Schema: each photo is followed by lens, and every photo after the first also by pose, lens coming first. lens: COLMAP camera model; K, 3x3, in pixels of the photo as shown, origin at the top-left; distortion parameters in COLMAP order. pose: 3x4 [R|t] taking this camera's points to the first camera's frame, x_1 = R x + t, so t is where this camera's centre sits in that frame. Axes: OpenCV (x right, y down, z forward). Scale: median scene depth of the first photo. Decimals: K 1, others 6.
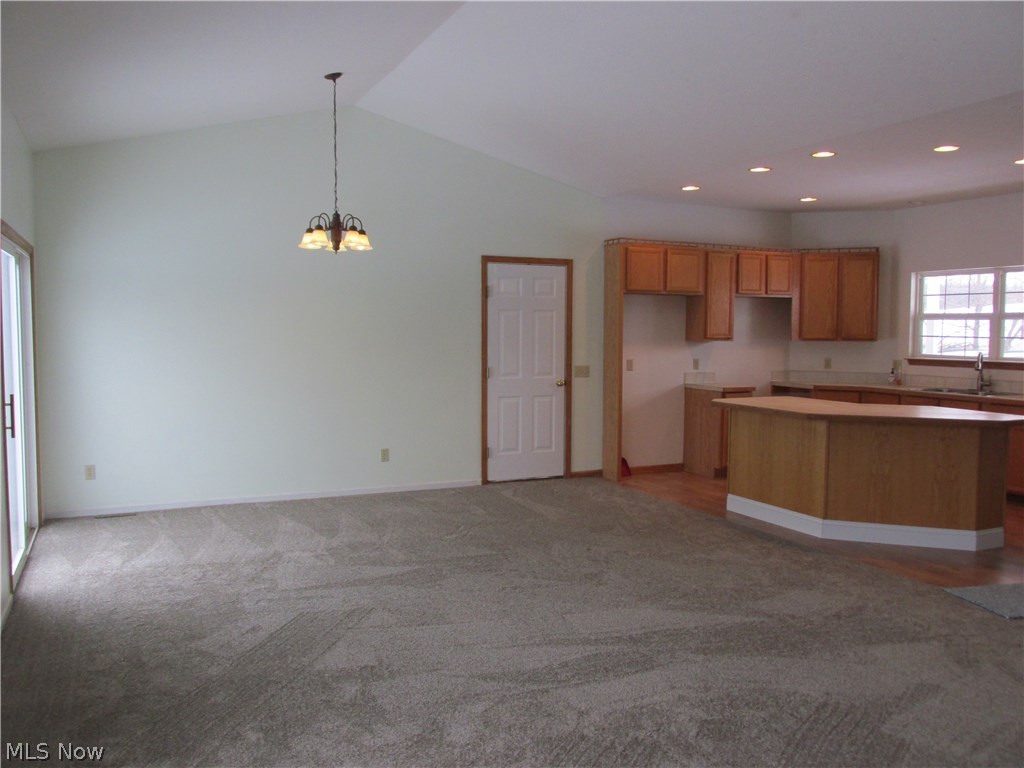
lens RADIAL K [[850.8, 0, 516.2], [0, 850.8, 385.3], [0, 0, 1]] dist [-0.031438, -0.022593]
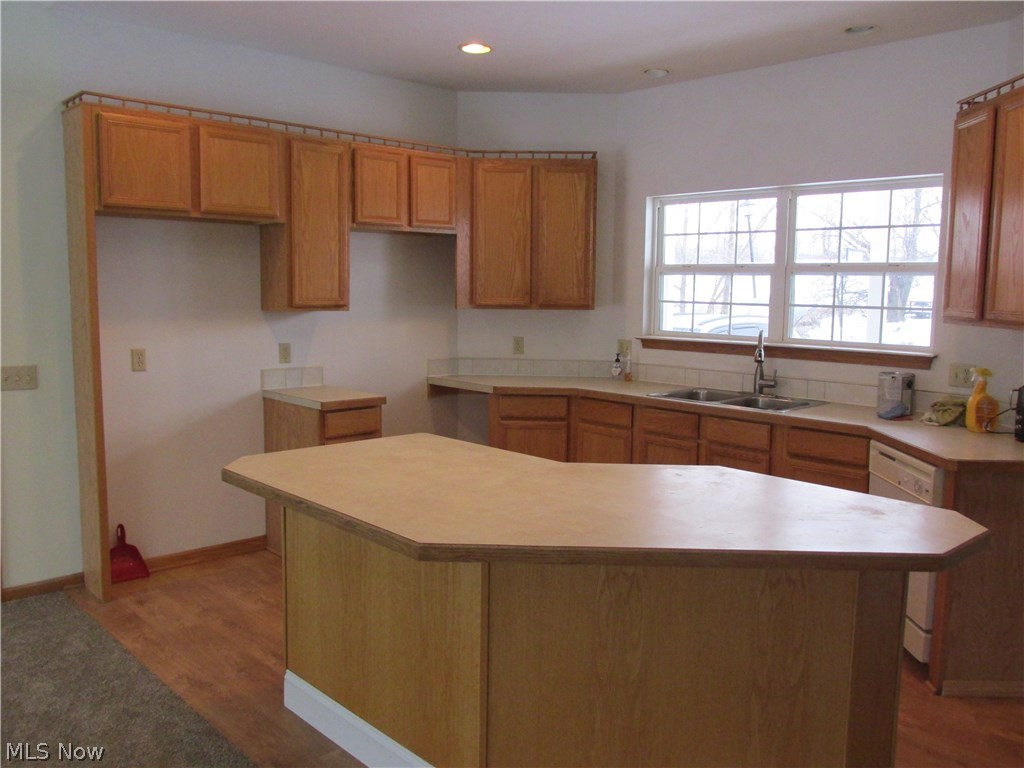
lens RADIAL K [[850.8, 0, 510.2], [0, 850.8, 385.4], [0, 0, 1]] dist [-0.031438, -0.022593]
pose [[0.950079, -0.029342, 0.310628, 0.181645], [0.013663, 0.998526, 0.052531, -0.031273], [-0.311711, -0.045664, 0.949079, 0.444651]]
